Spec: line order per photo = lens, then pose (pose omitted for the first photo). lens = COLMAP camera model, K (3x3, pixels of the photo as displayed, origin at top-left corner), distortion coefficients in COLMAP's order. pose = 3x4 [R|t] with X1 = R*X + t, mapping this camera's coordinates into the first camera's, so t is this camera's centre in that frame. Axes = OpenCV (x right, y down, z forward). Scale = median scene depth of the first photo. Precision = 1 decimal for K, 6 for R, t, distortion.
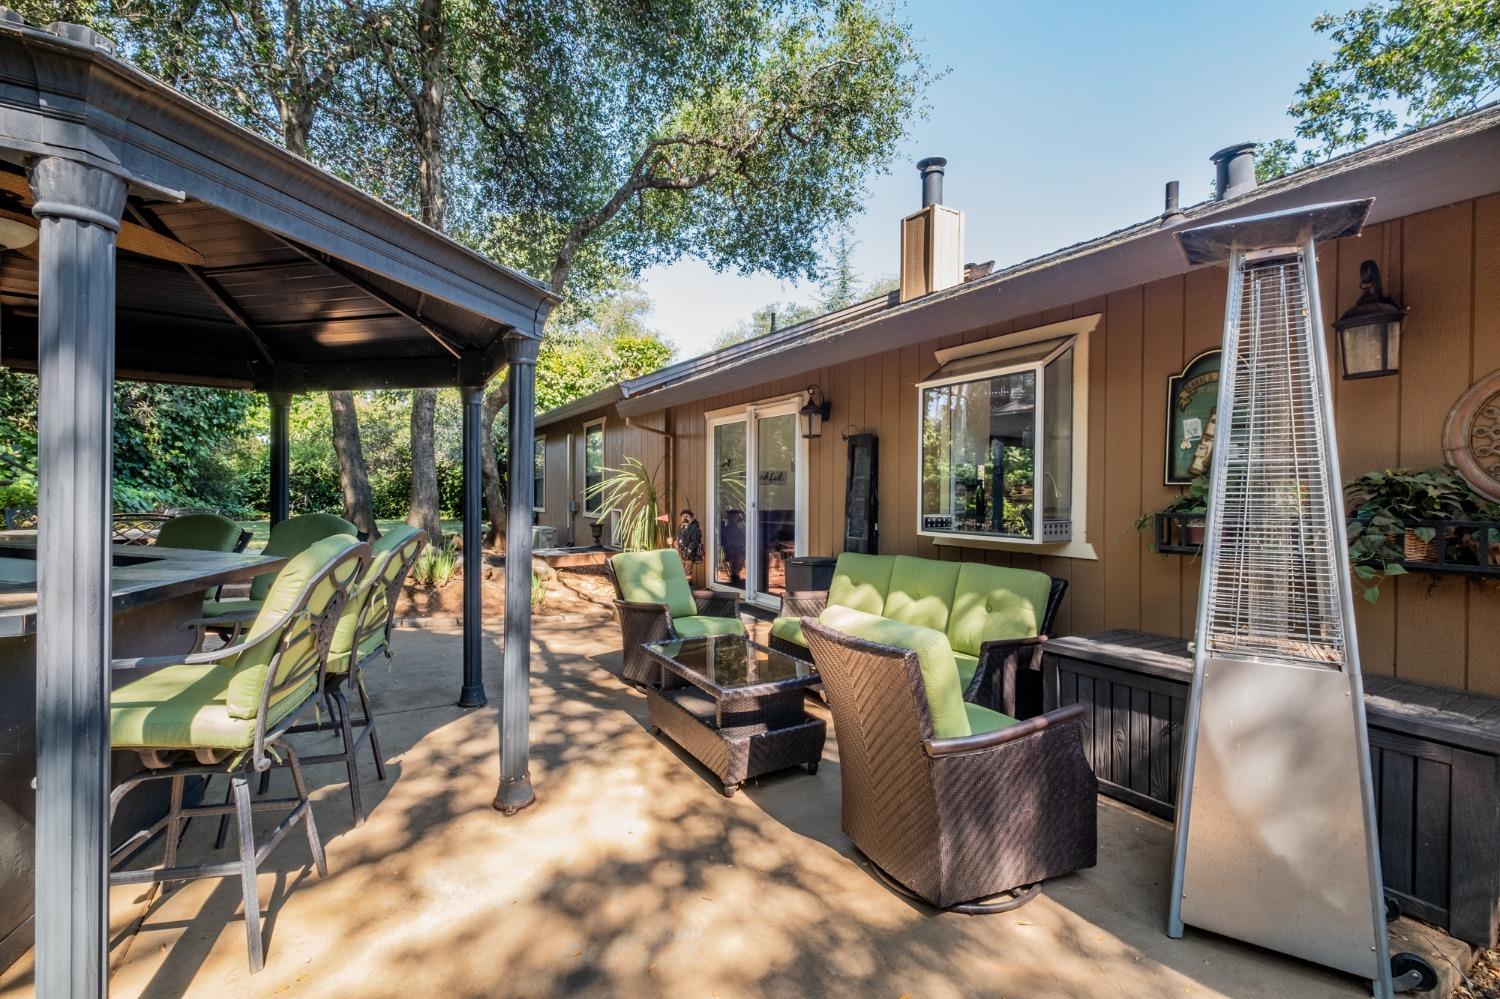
lens RADIAL K [[655.7, 0, 750.0], [0, 655.7, 499.5], [0, 0, 1]] dist [0.000204, 0.000036]
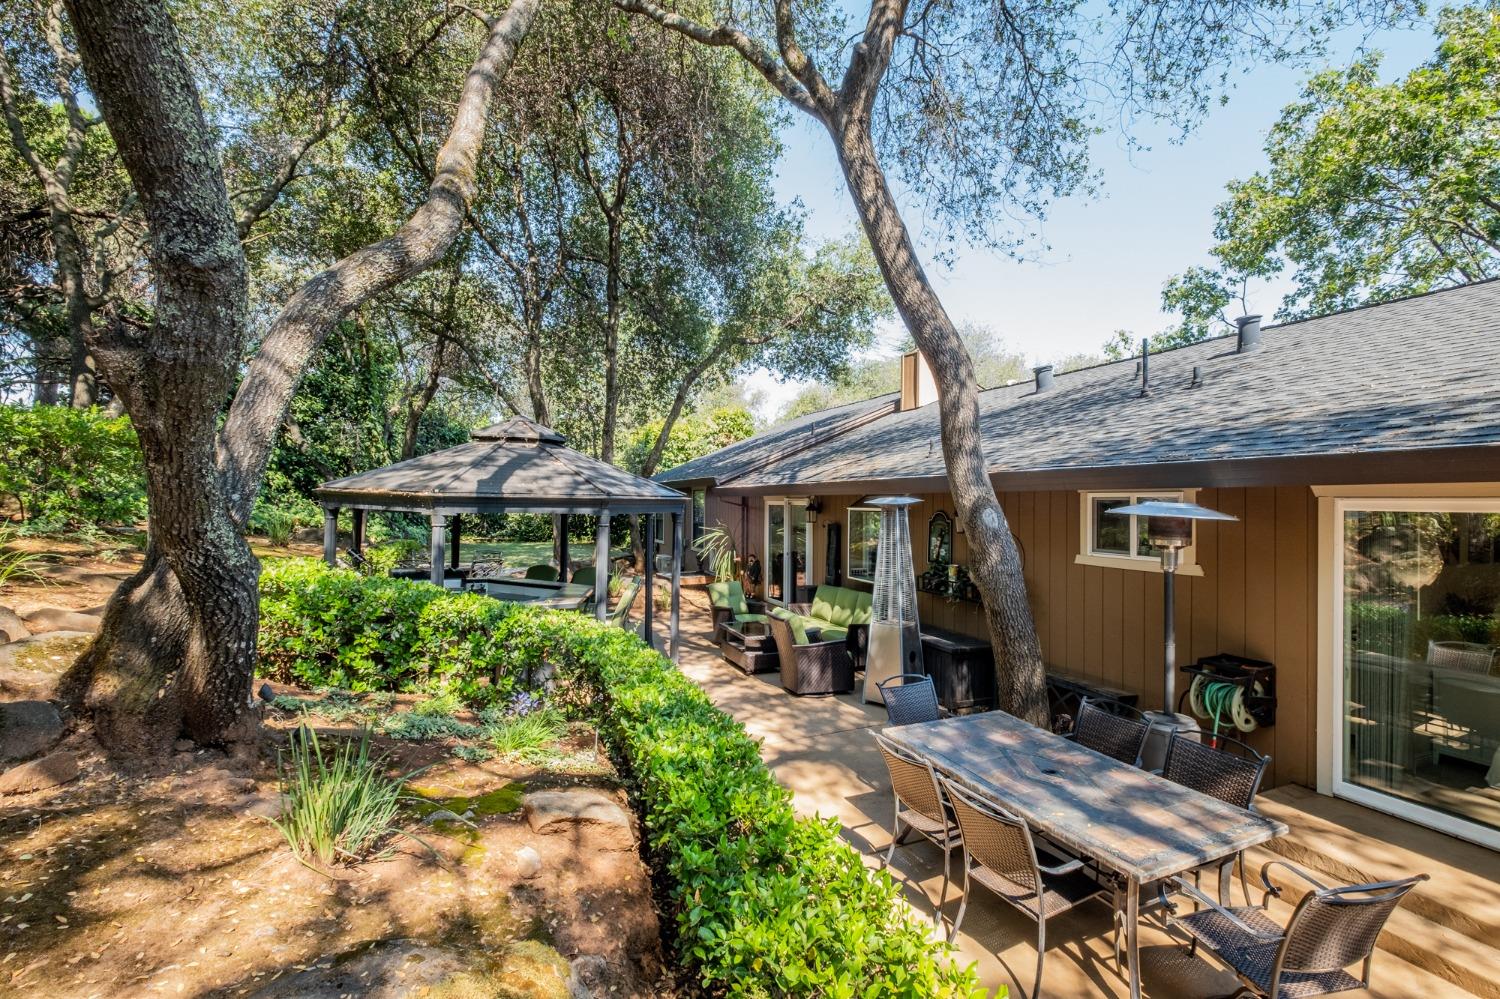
lens RADIAL K [[655.7, 0, 750.0], [0, 655.7, 499.5], [0, 0, 1]] dist [0.000204, 0.000036]
pose [[0.988546, 0.000267, -0.150920, 0.176226], [-0.002780, 0.999861, -0.016439, -0.111603], [0.150895, 0.016670, 0.988409, -0.781339]]
